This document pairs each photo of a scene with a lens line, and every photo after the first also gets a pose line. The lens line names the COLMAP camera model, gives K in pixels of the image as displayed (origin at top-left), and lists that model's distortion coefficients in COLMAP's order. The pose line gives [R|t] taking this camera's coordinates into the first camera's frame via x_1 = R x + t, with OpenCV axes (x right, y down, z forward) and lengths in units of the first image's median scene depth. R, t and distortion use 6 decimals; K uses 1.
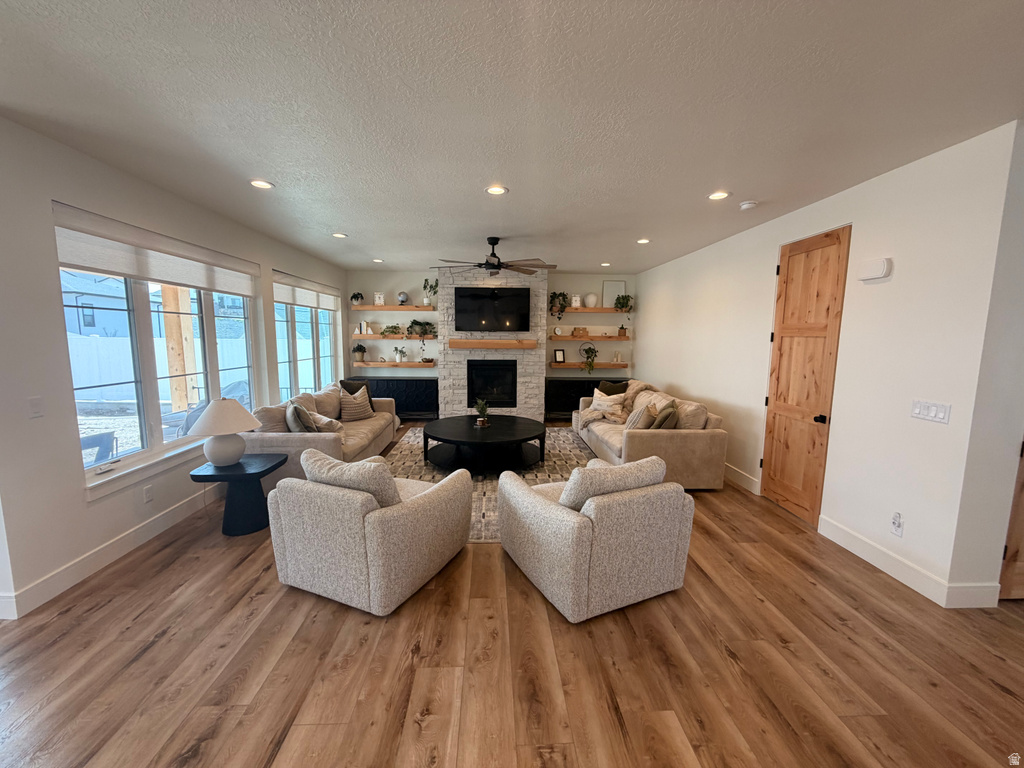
lens RADIAL K [[407.2, 0, 510.2], [0, 407.2, 382.4], [0, 0, 1]] dist [0.004119, -0.000264]
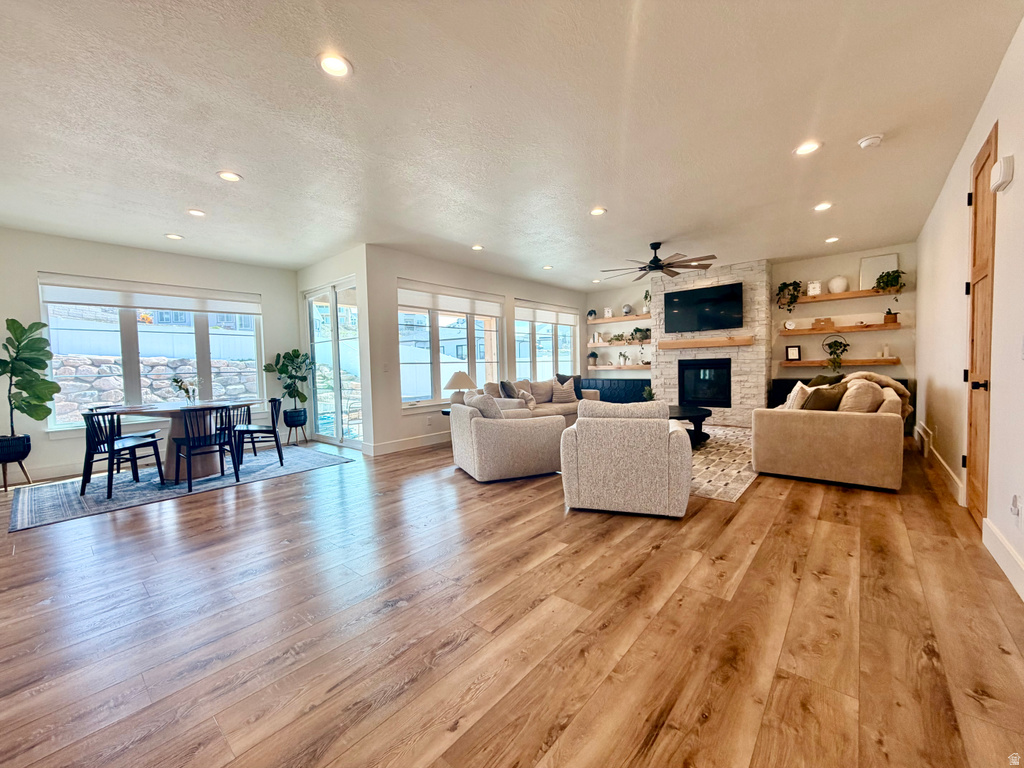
lens RADIAL K [[407.2, 0, 509.3], [0, 407.2, 383.3], [0, 0, 1]] dist [0.004119, -0.000264]
pose [[0.725052, 0.000944, -0.688693, 0.360231], [-0.046185, 0.997815, -0.047256, 0.088831], [0.687144, 0.066070, 0.723511, -0.068454]]
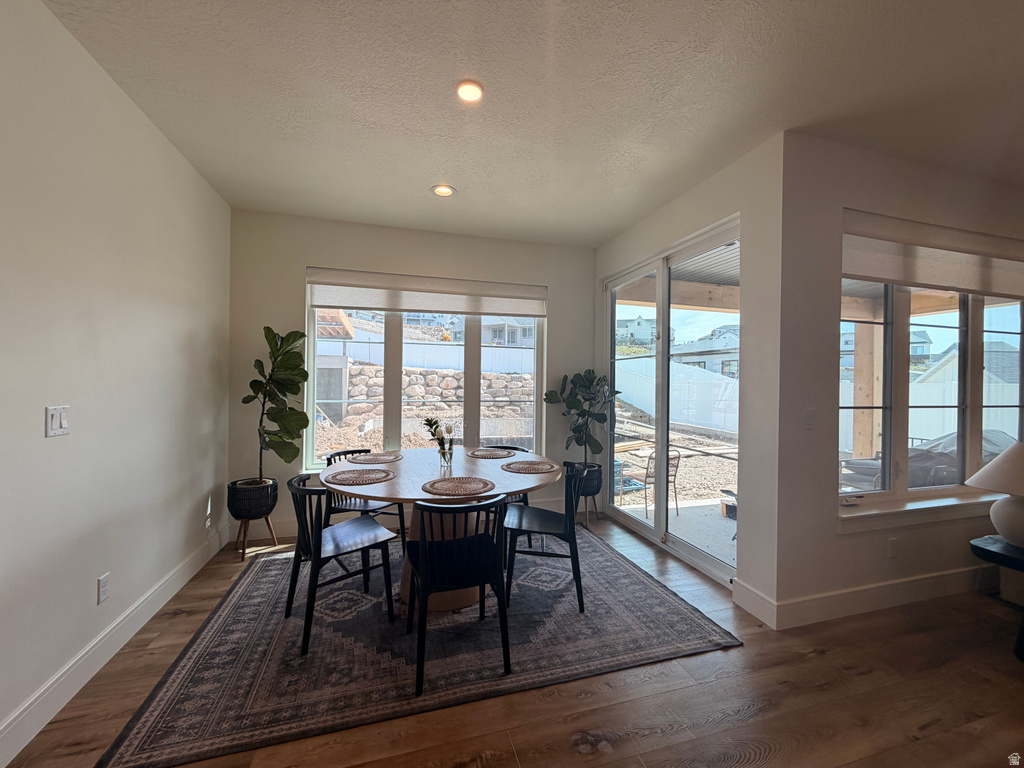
lens RADIAL K [[407.2, 0, 511.3], [0, 407.2, 380.6], [0, 0, 1]] dist [0.004119, -0.000264]
pose [[0.243033, -0.009847, -0.969968, -0.152359], [-0.122222, 0.991668, -0.040691, 0.037852], [0.962287, 0.128440, 0.239804, 0.027848]]
